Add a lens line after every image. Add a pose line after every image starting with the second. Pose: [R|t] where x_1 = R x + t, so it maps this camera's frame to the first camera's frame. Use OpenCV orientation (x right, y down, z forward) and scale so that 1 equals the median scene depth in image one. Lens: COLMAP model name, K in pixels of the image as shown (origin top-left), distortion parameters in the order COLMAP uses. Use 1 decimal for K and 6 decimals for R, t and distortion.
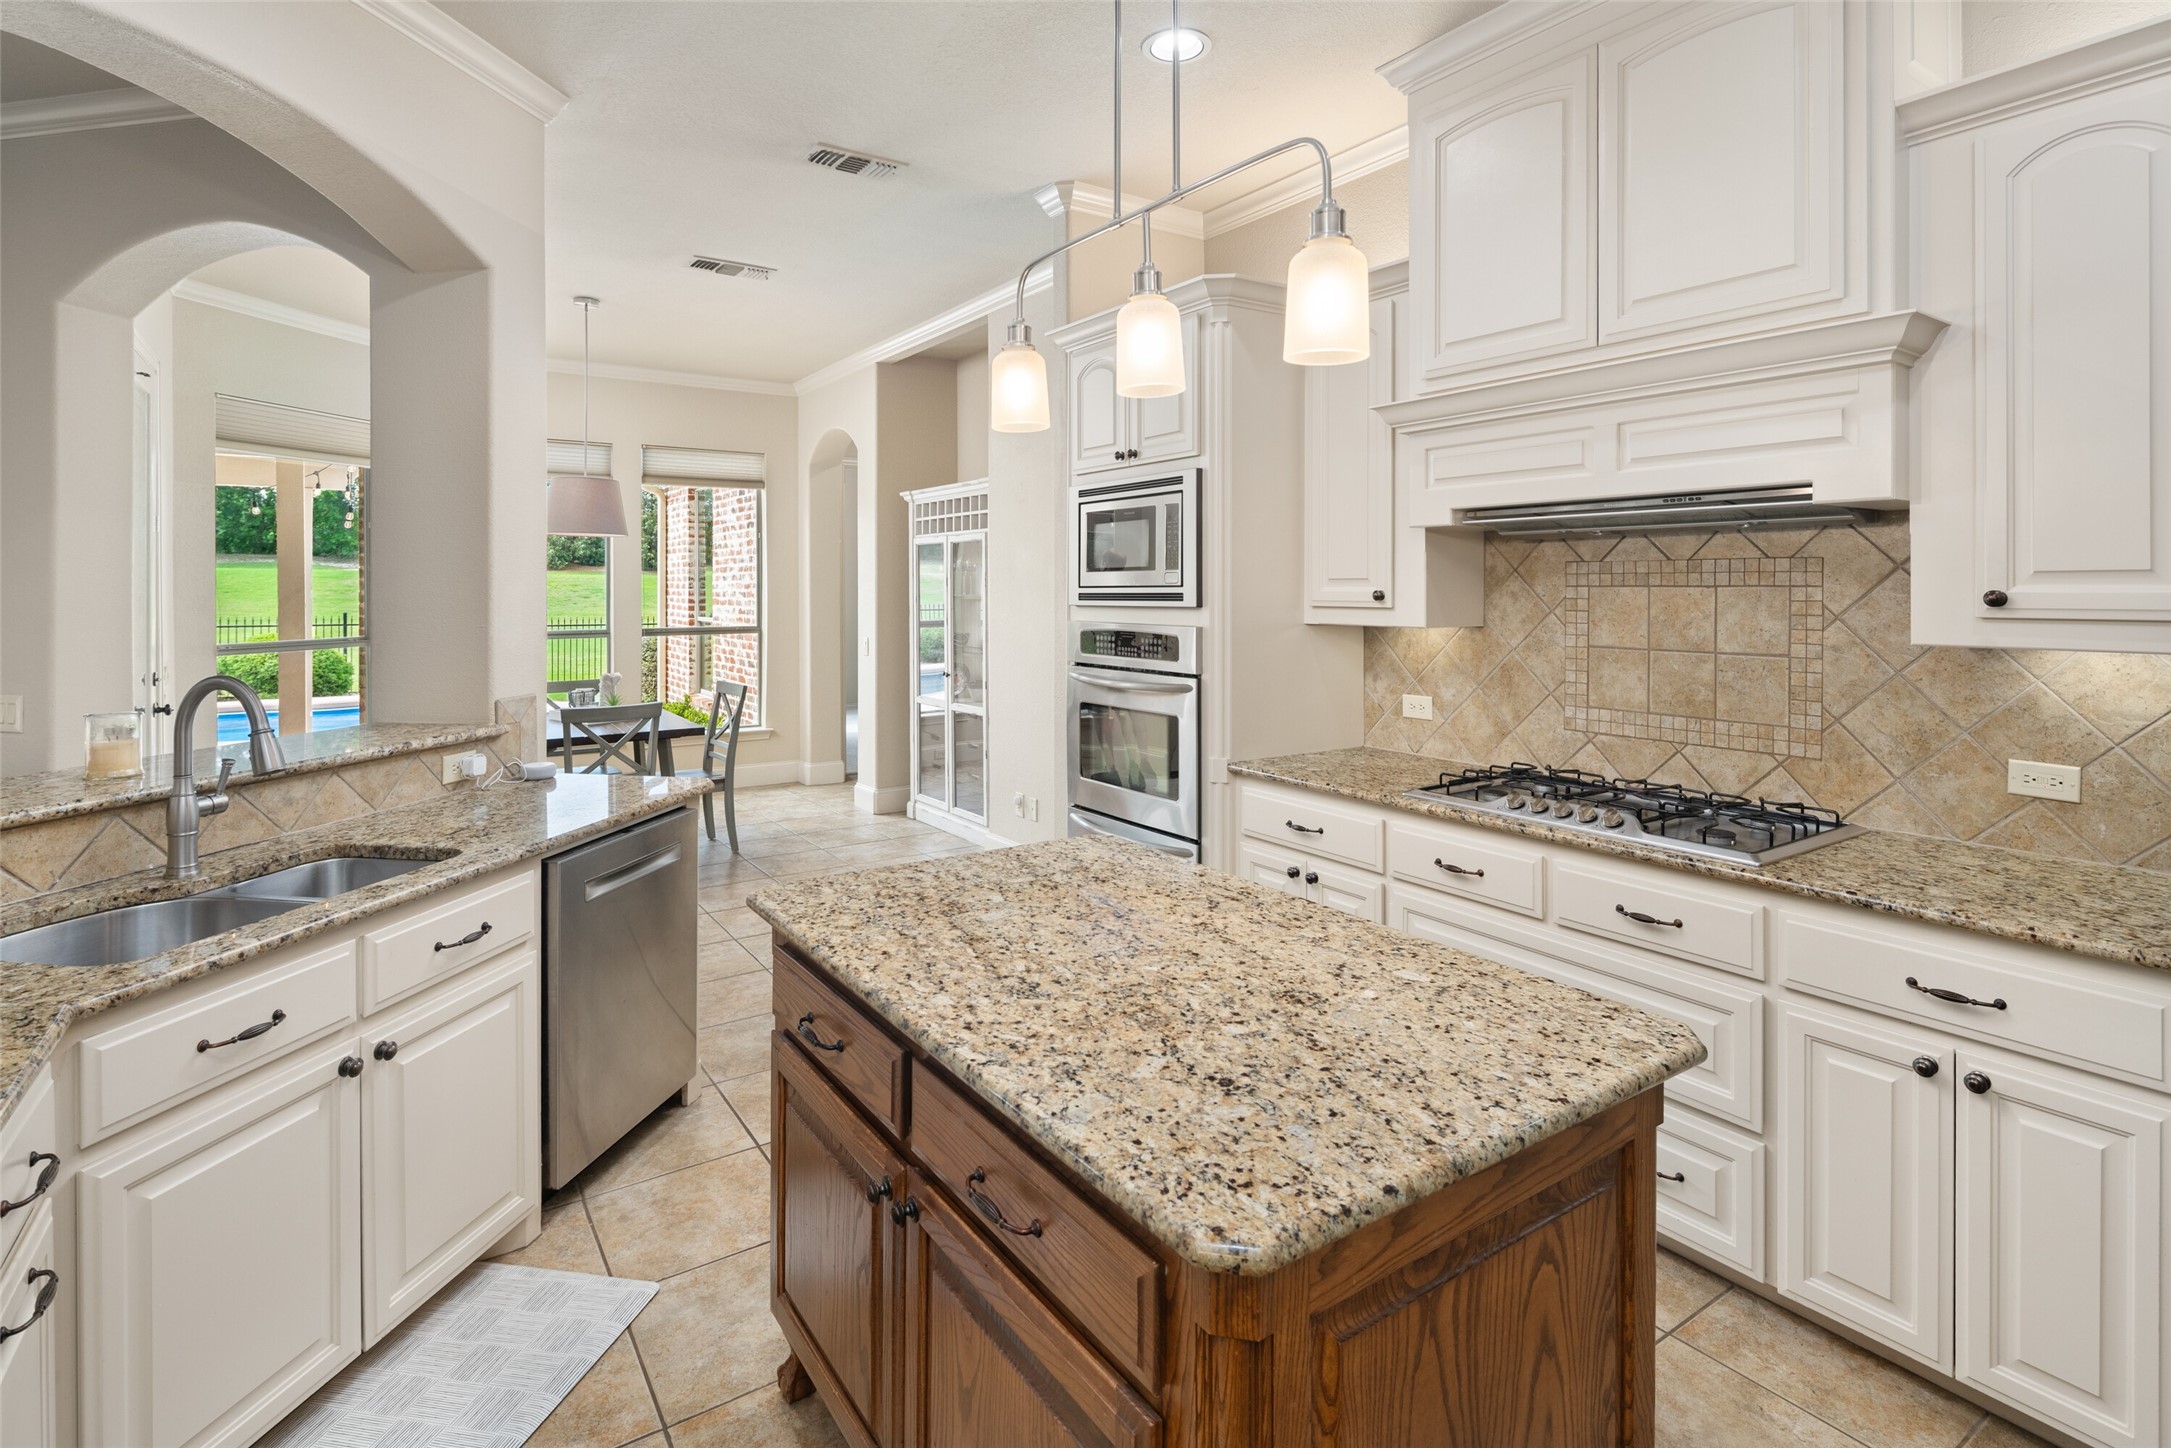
lens RADIAL K [[1096.3, 0, 1097.0], [0, 1096.3, 583.6], [0, 0, 1]] dist [-0.000494, -0.001927]
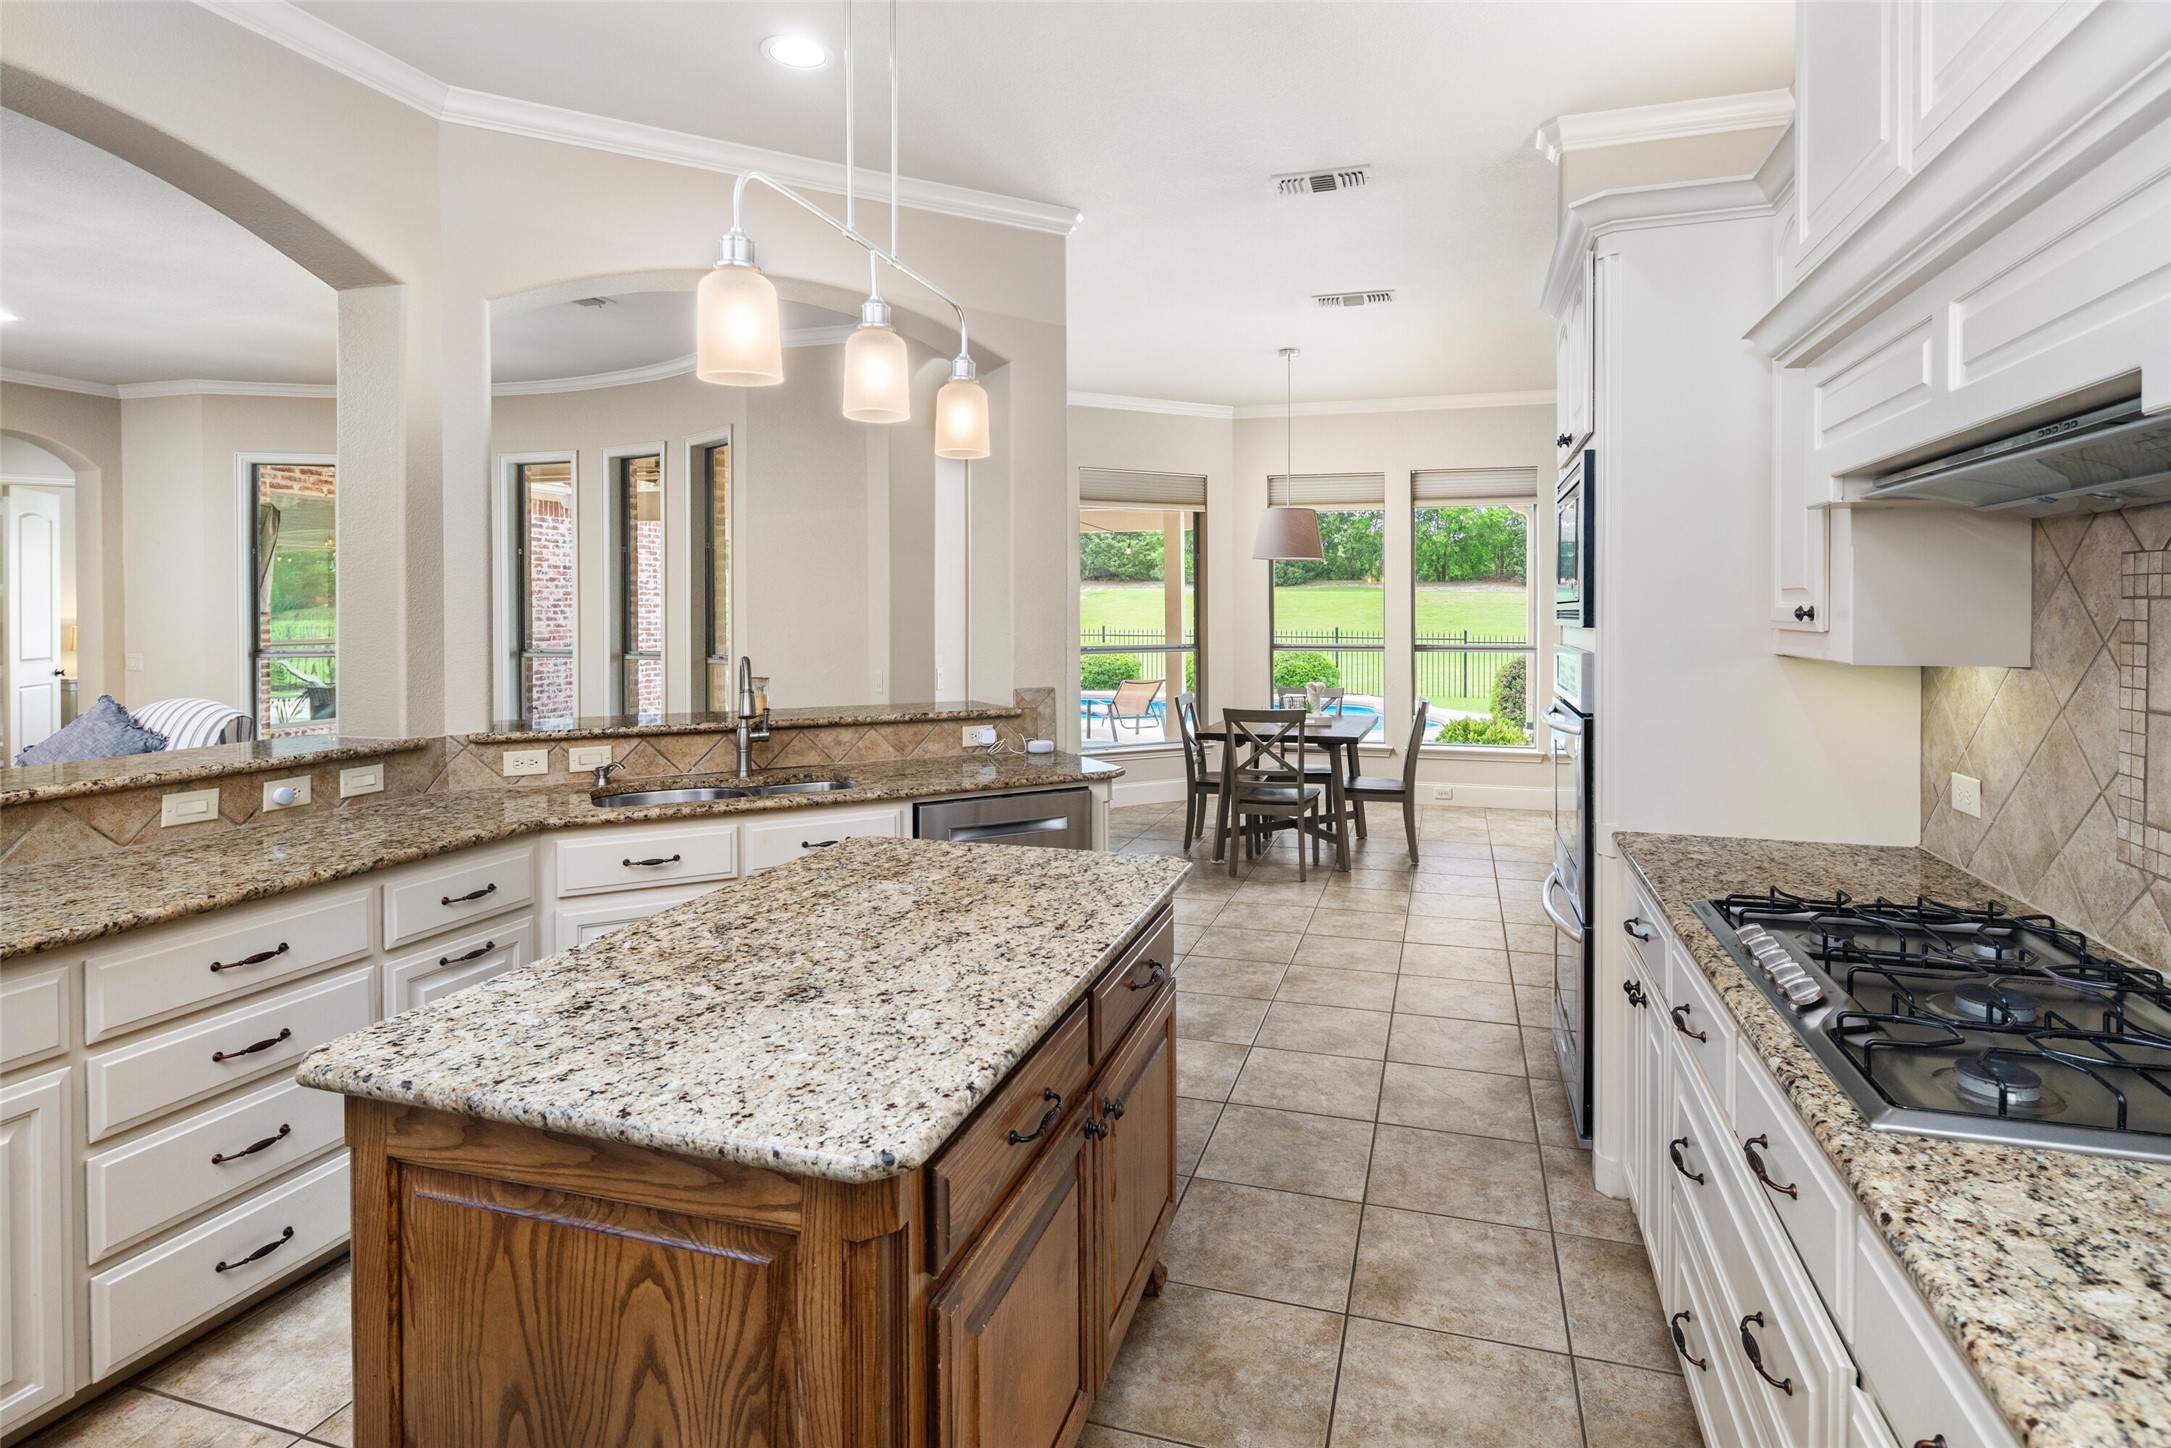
lens RADIAL K [[1096.3, 0, 1113.5], [0, 1096.3, 618.9], [0, 0, 1]] dist [-0.000494, -0.001927]
pose [[0.621820, 0.008926, -0.783109, 0.796639], [0.001483, 0.999920, 0.012575, 0.007802], [0.783159, -0.008981, 0.621757, 0.399571]]
